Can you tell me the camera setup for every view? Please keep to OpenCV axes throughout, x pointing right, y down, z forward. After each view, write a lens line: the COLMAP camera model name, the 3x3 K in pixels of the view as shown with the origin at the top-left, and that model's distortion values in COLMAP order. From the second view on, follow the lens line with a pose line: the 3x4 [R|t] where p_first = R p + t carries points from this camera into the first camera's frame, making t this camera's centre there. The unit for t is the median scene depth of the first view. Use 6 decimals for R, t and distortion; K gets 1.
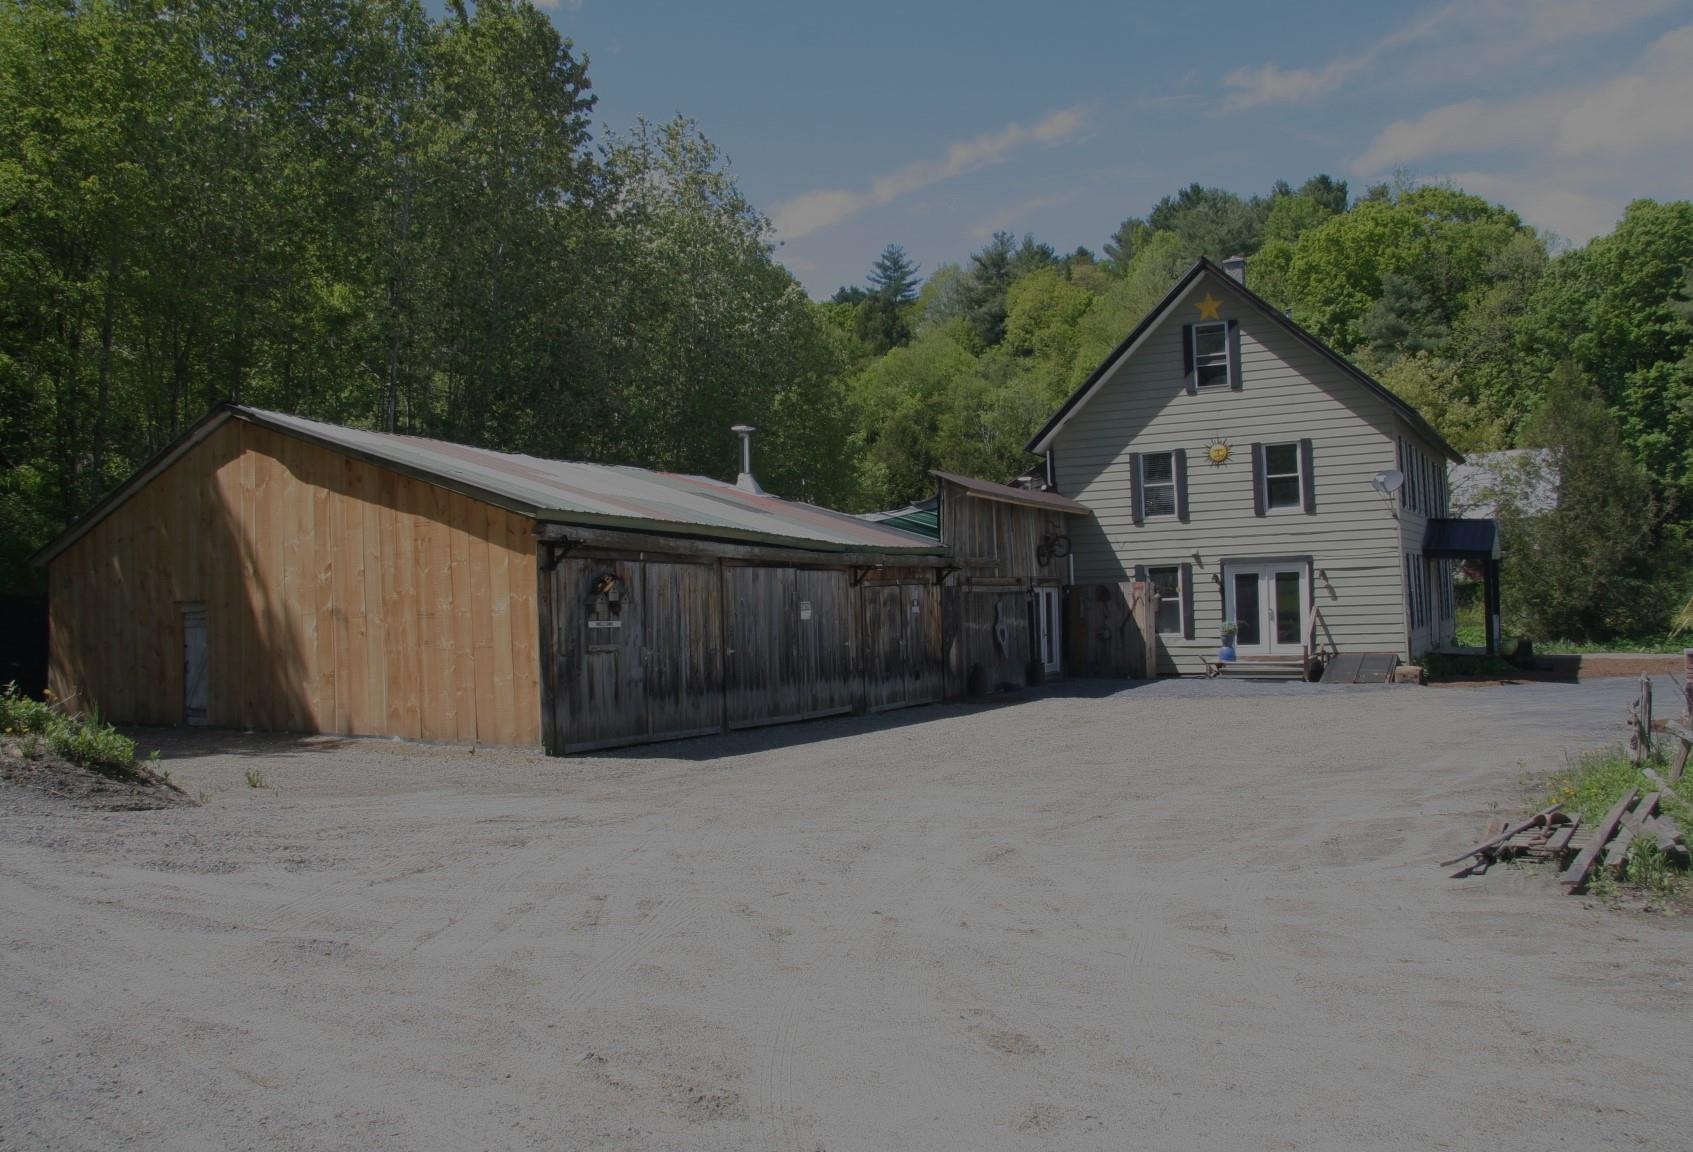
lens RADIAL K [[1459.0, 0, 846.5], [0, 1459.0, 576.0], [0, 0, 1]] dist [-0.182507, 0.256536]
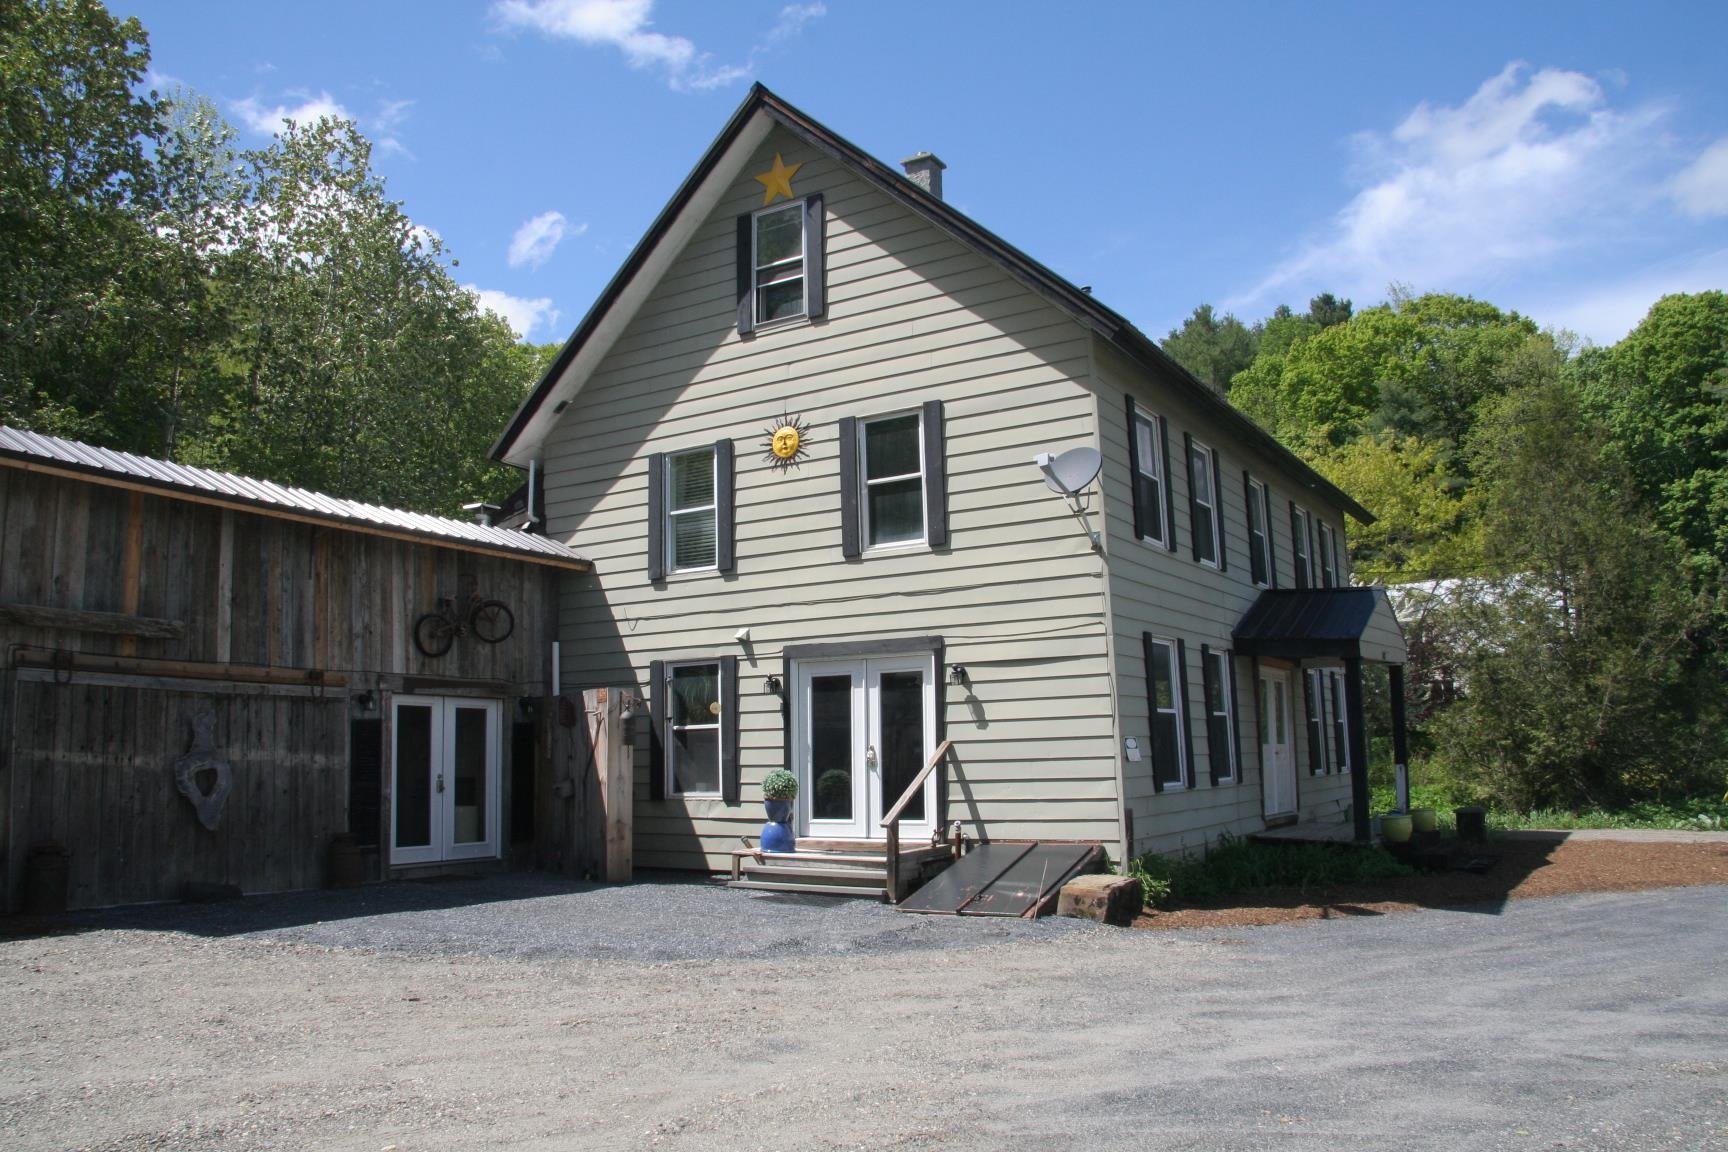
lens RADIAL K [[1331.4, 0, 864.0], [0, 1331.4, 576.0], [0, 0, 1]] dist [-0.159799, 0.130614]
pose [[0.997497, 0.002648, -0.070660, 0.317473], [-0.010968, 0.992997, -0.117629, 0.017994], [0.069853, 0.118110, 0.990541, 0.529556]]
